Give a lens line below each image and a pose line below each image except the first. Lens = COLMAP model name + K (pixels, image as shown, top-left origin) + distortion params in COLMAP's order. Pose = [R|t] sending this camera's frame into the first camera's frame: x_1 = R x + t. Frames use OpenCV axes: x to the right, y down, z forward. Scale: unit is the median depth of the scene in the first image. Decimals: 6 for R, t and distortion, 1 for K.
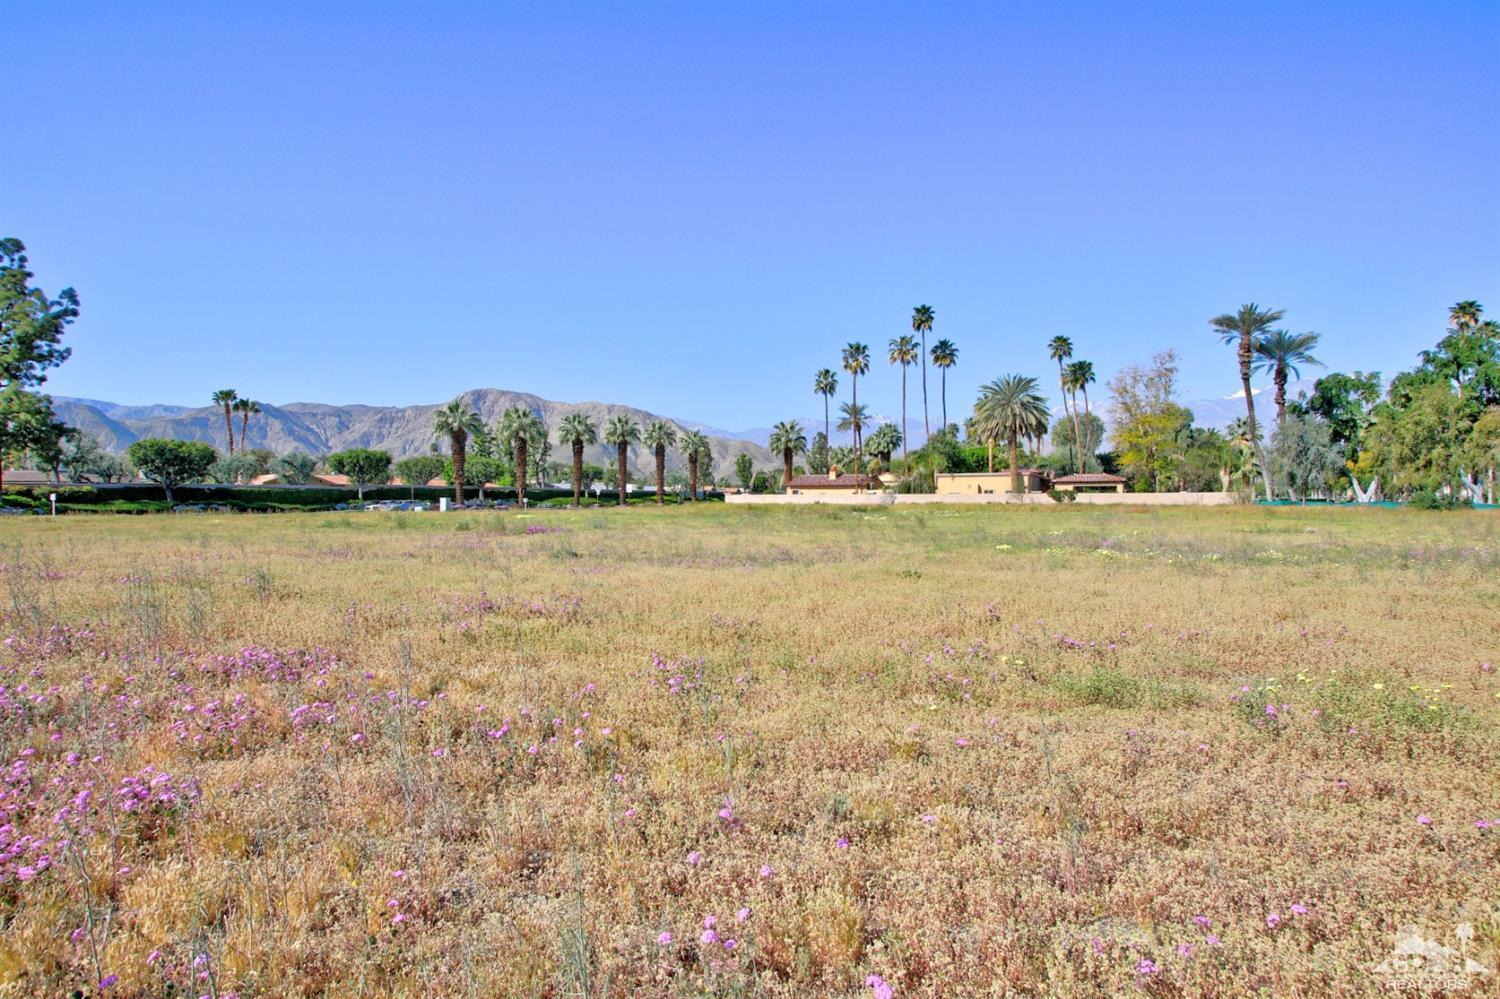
lens RADIAL K [[769.0, 0, 747.3], [0, 769.0, 510.4], [0, 0, 1]] dist [-0.016304, 0.002268]
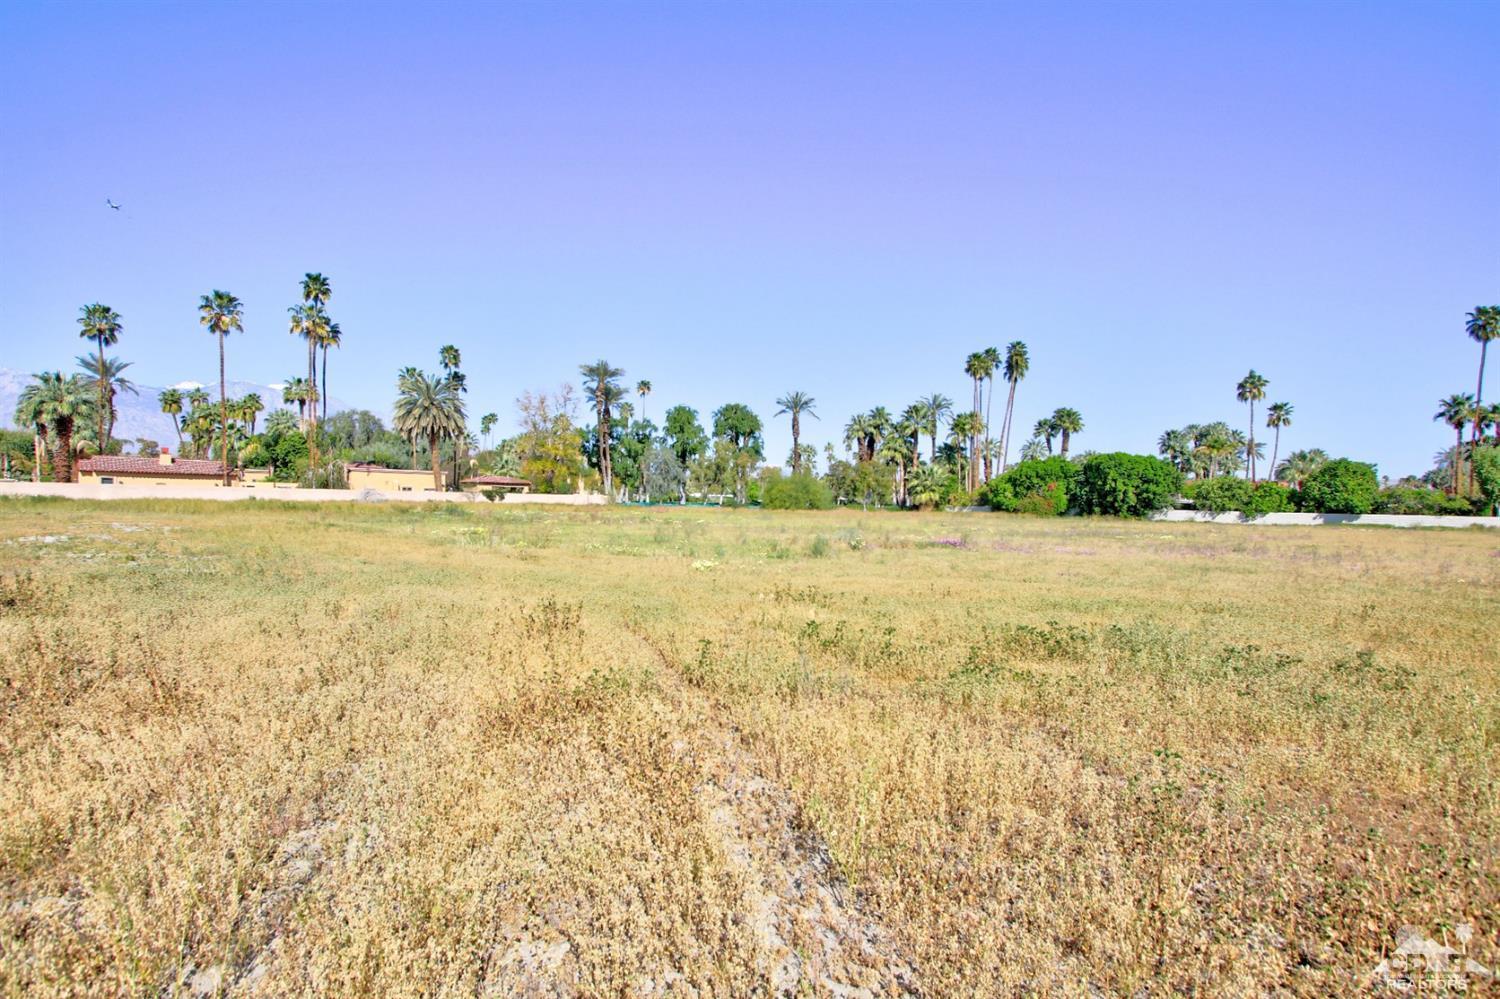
lens RADIAL K [[693.6, 0, 744.4], [0, 693.6, 516.6], [0, 0, 1]] dist [-0.021158, 0.004687]
pose [[0.300949, -0.015231, 0.953519, -0.400675], [-0.007578, 0.999803, 0.018362, -0.008287], [-0.953610, -0.012752, 0.300774, 0.312617]]
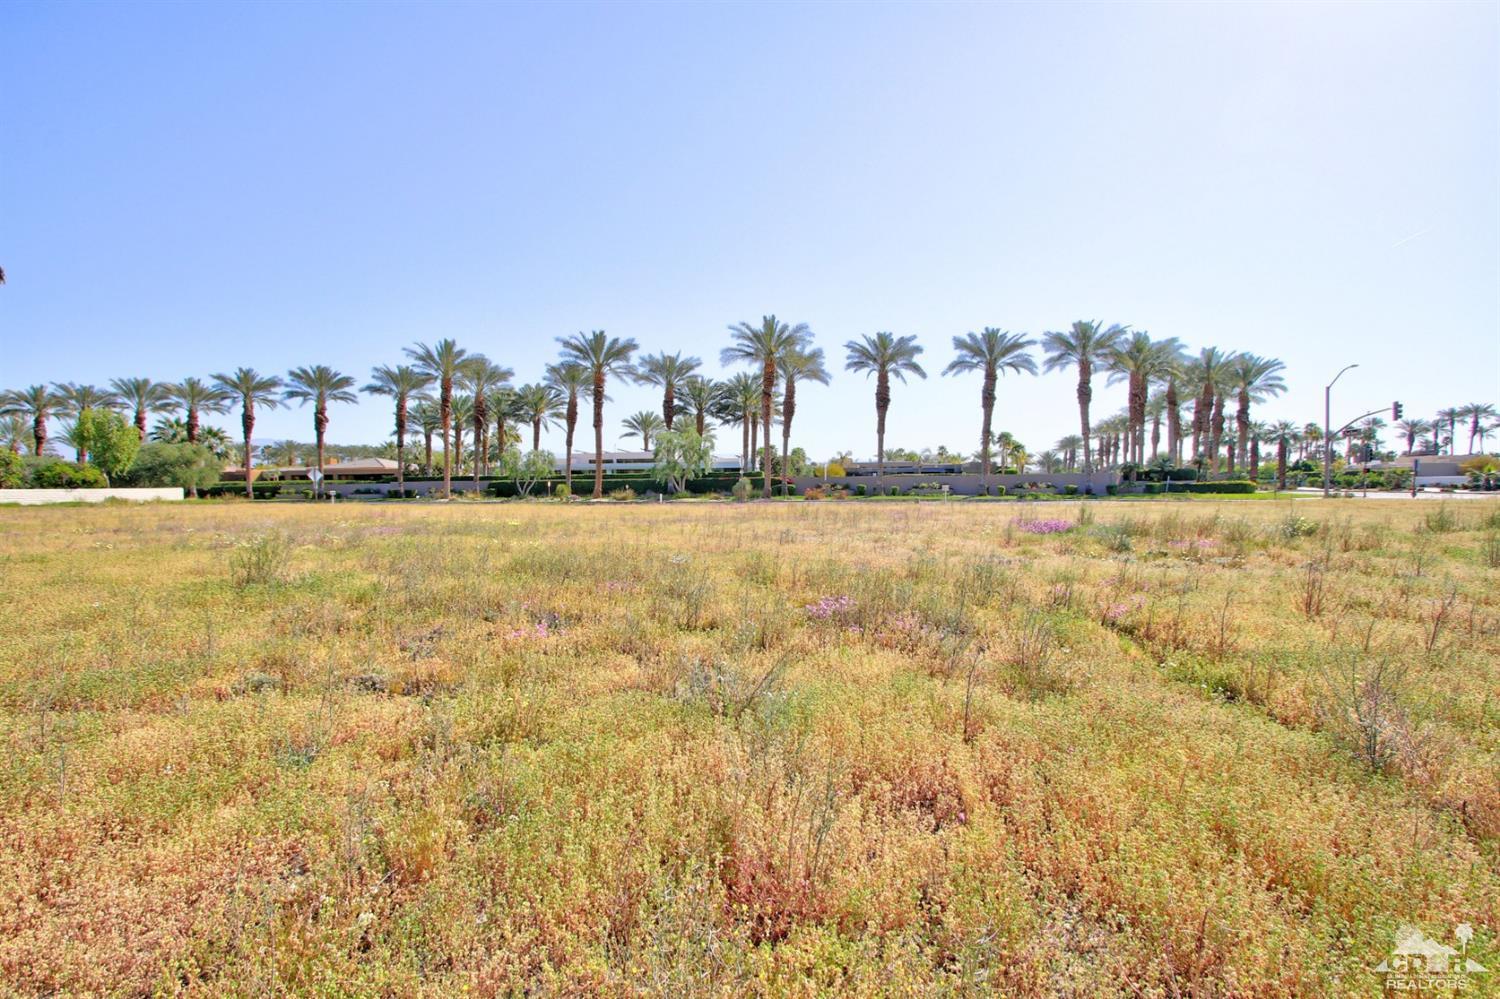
lens RADIAL K [[693.6, 0, 740.6], [0, 693.6, 507.1], [0, 0, 1]] dist [-0.021158, 0.004687]
pose [[-0.984568, 0.016379, -0.174232, 0.041351], [0.008984, 0.999028, 0.043147, -0.006248], [0.174770, 0.040916, -0.983759, 0.485209]]
